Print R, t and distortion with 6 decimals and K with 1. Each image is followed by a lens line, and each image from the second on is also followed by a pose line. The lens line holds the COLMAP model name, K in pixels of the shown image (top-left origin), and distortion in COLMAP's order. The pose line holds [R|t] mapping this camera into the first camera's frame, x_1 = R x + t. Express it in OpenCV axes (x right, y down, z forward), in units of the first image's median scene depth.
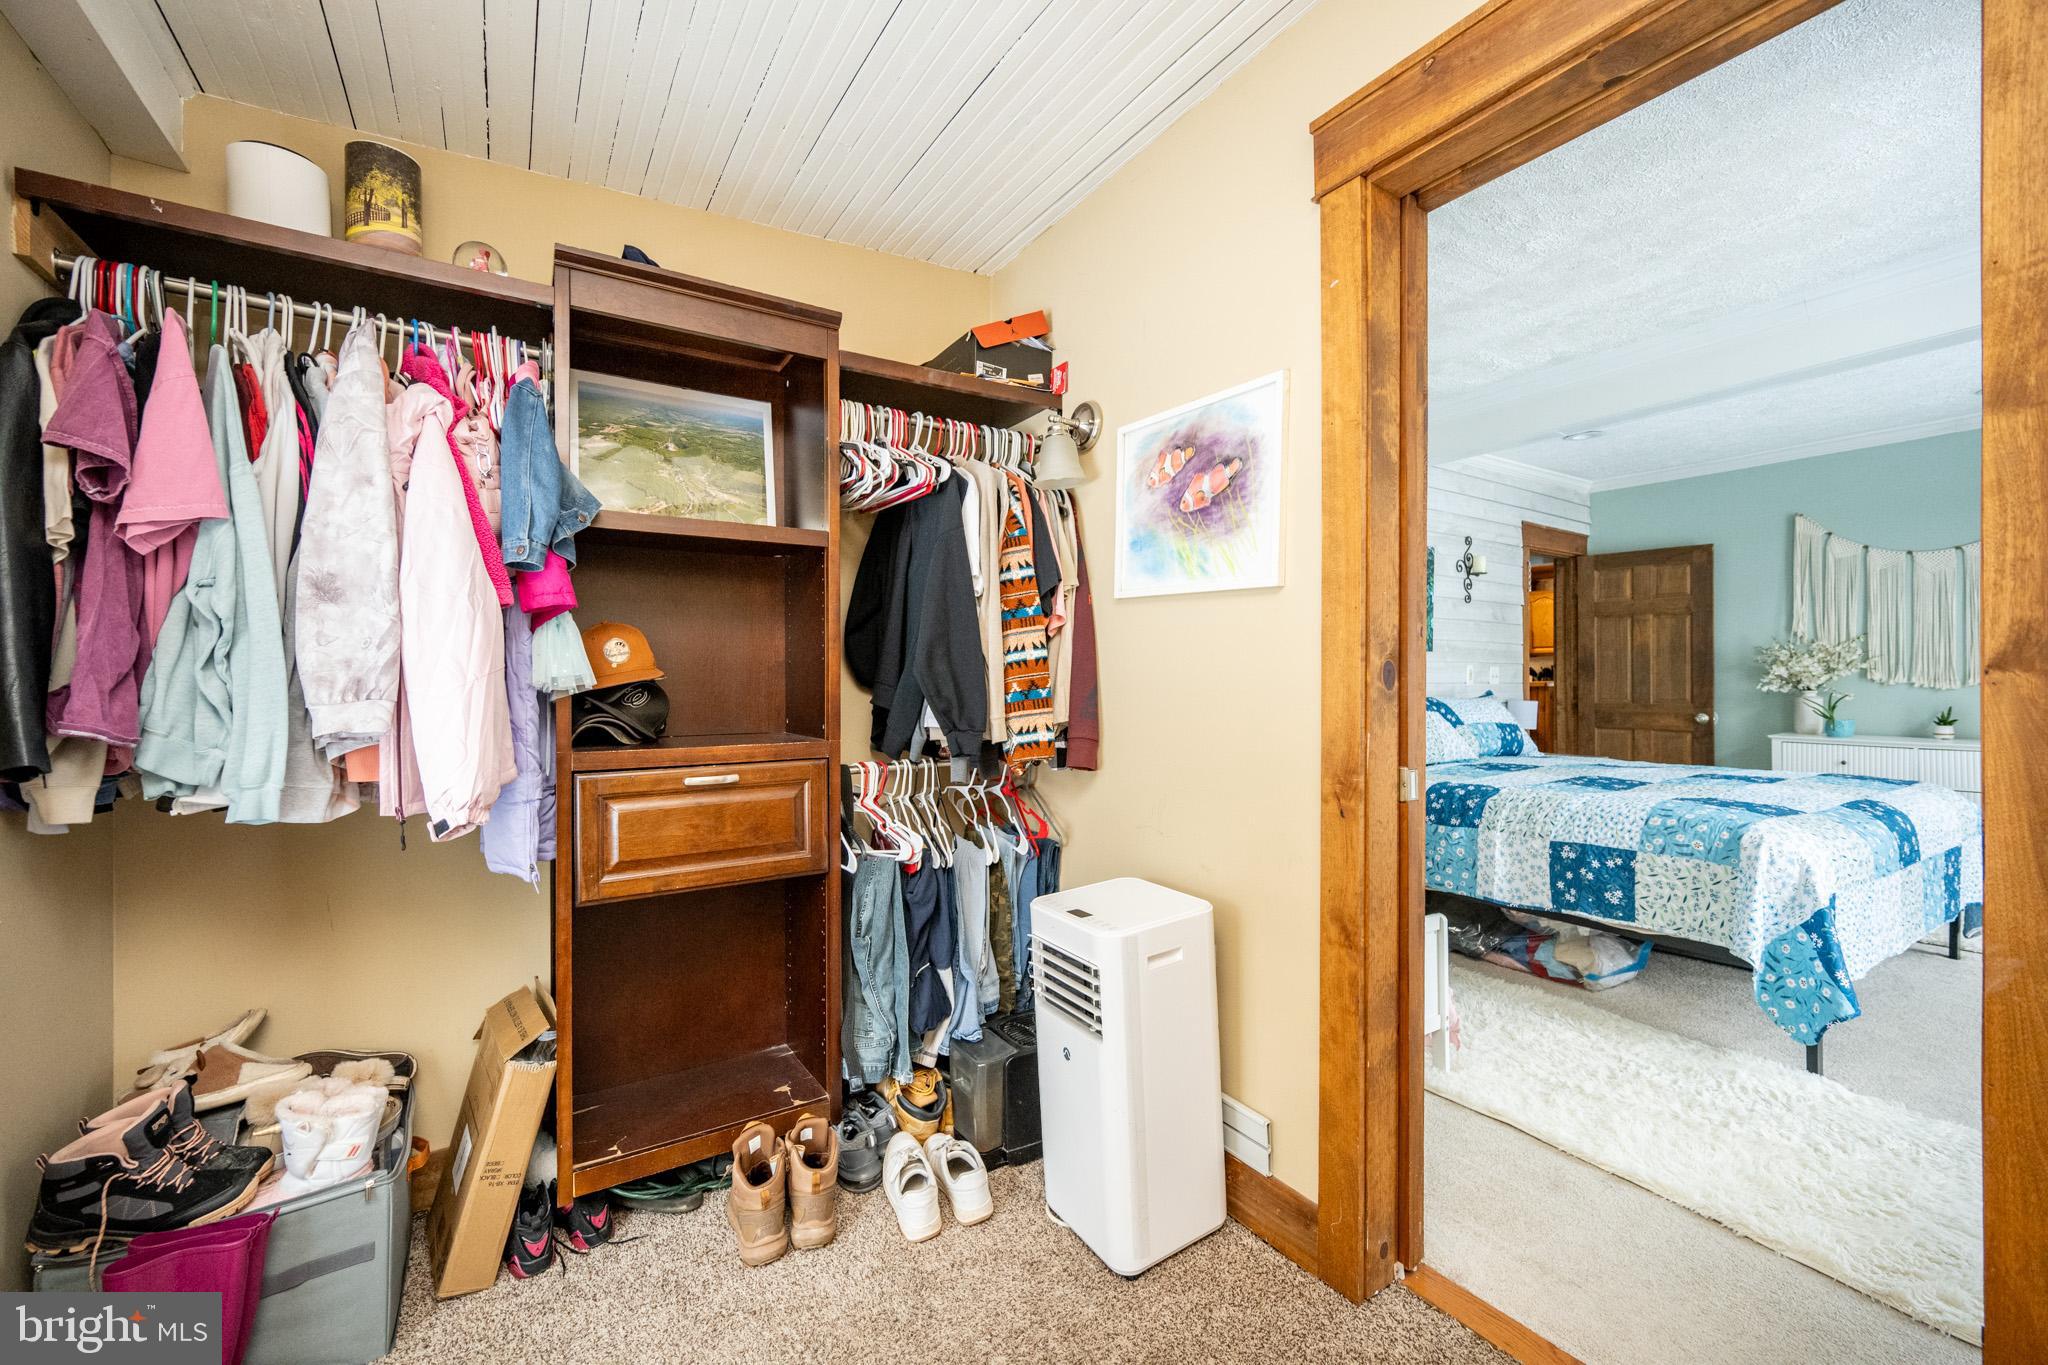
lens RADIAL K [[820.8, 0, 1022.7], [0, 820.8, 673.3], [0, 0, 1]] dist [-0.001989, -0.000763]
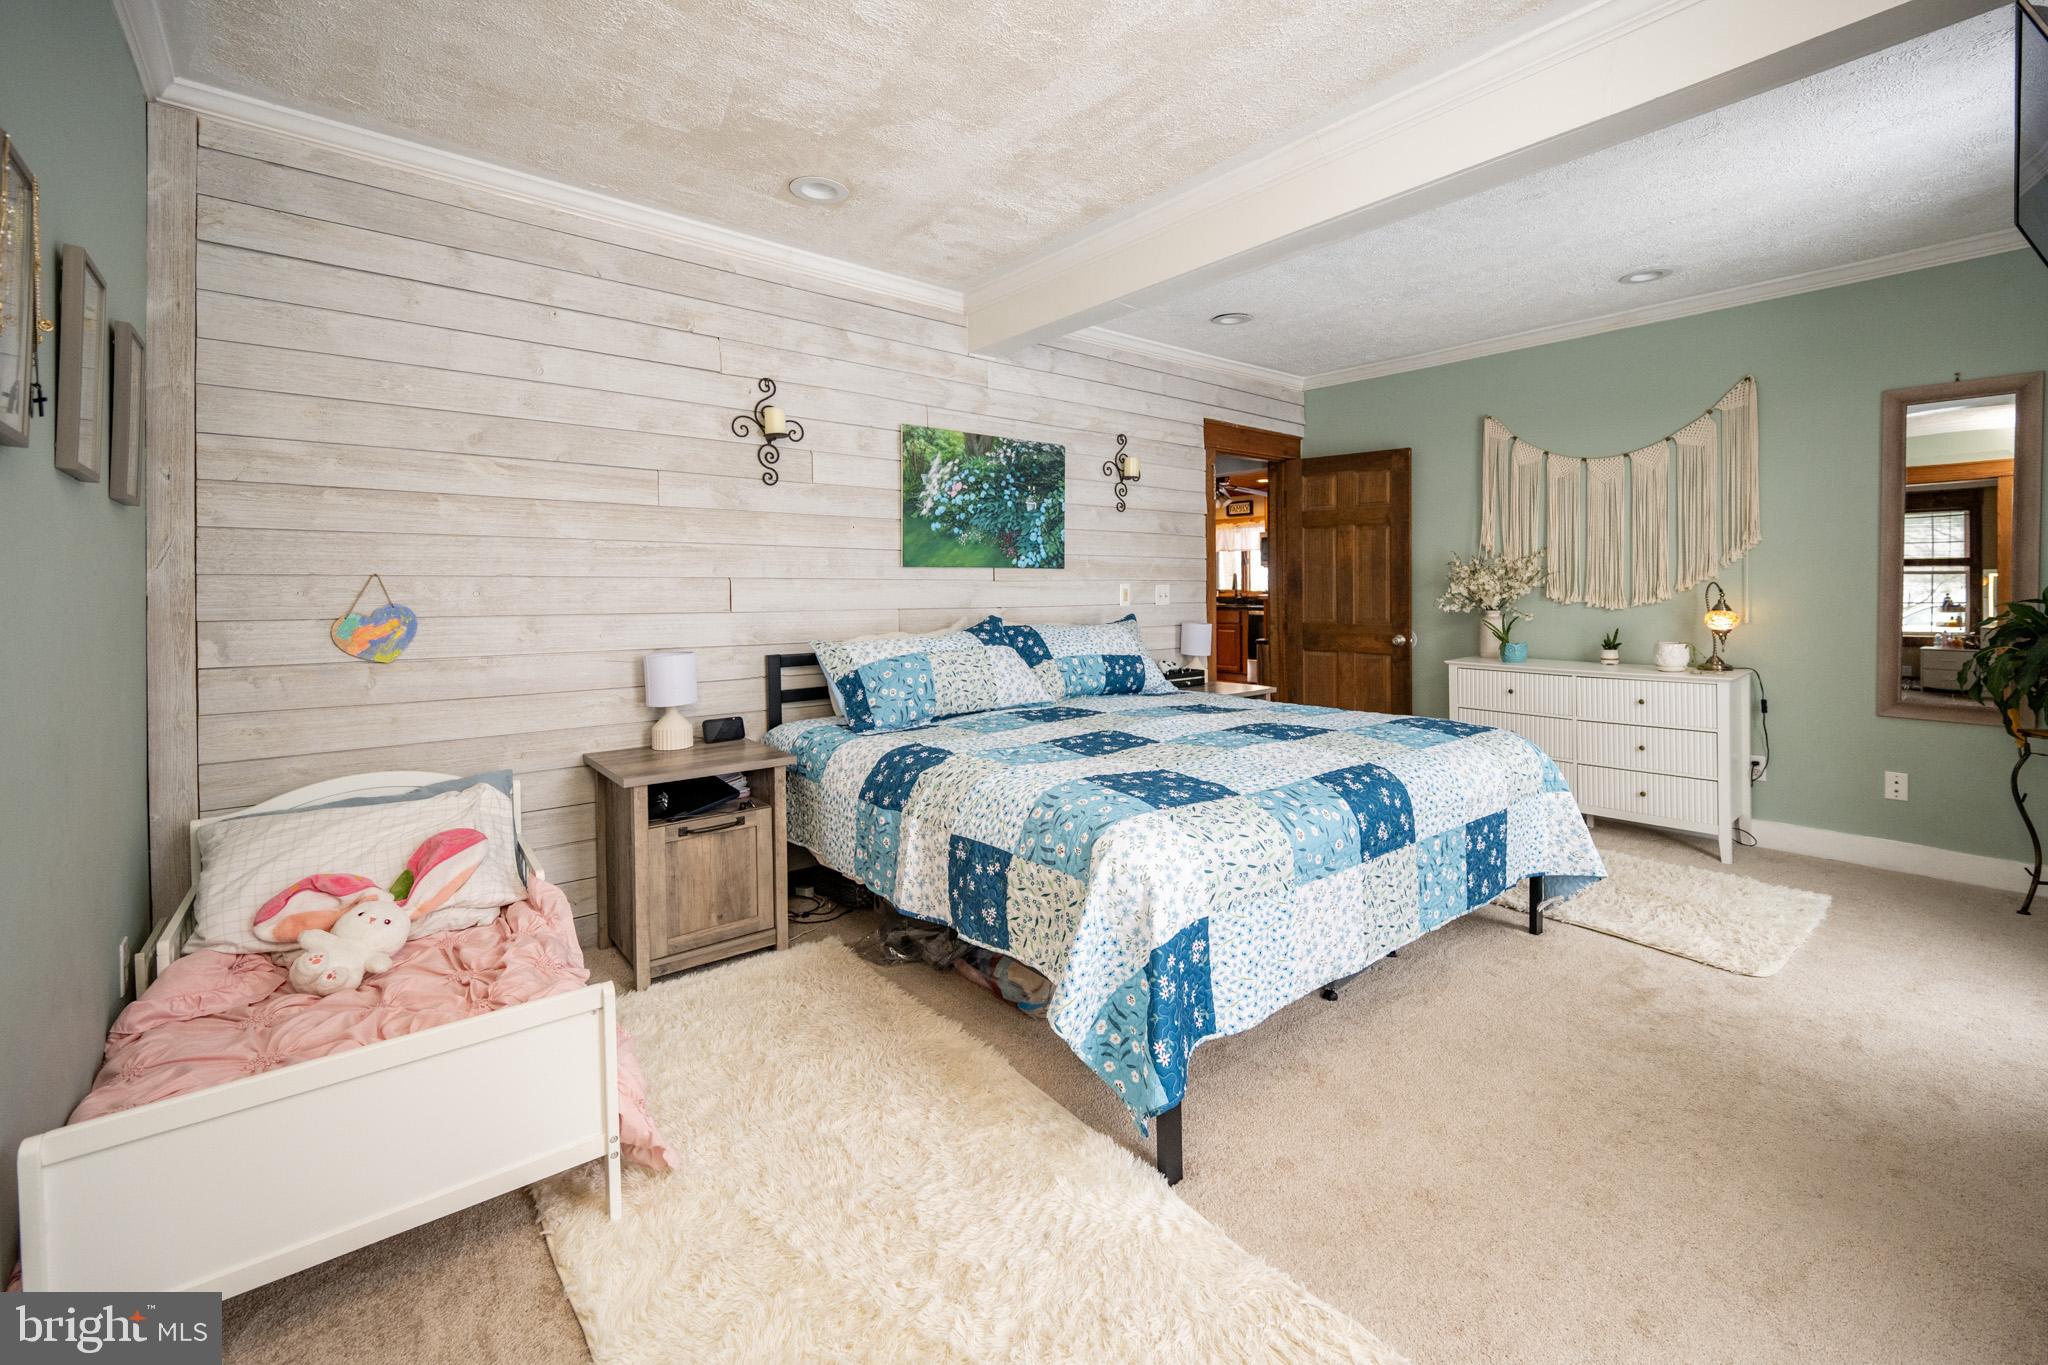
lens RADIAL K [[820.8, 0, 1085.9], [0, 820.8, 588.4], [0, 0, 1]] dist [-0.001989, -0.000763]
pose [[0.993022, -0.004252, 0.117853, 0.416195], [0.002551, 0.999890, 0.014580, -0.018358], [-0.117902, -0.014177, 0.992924, 0.151090]]
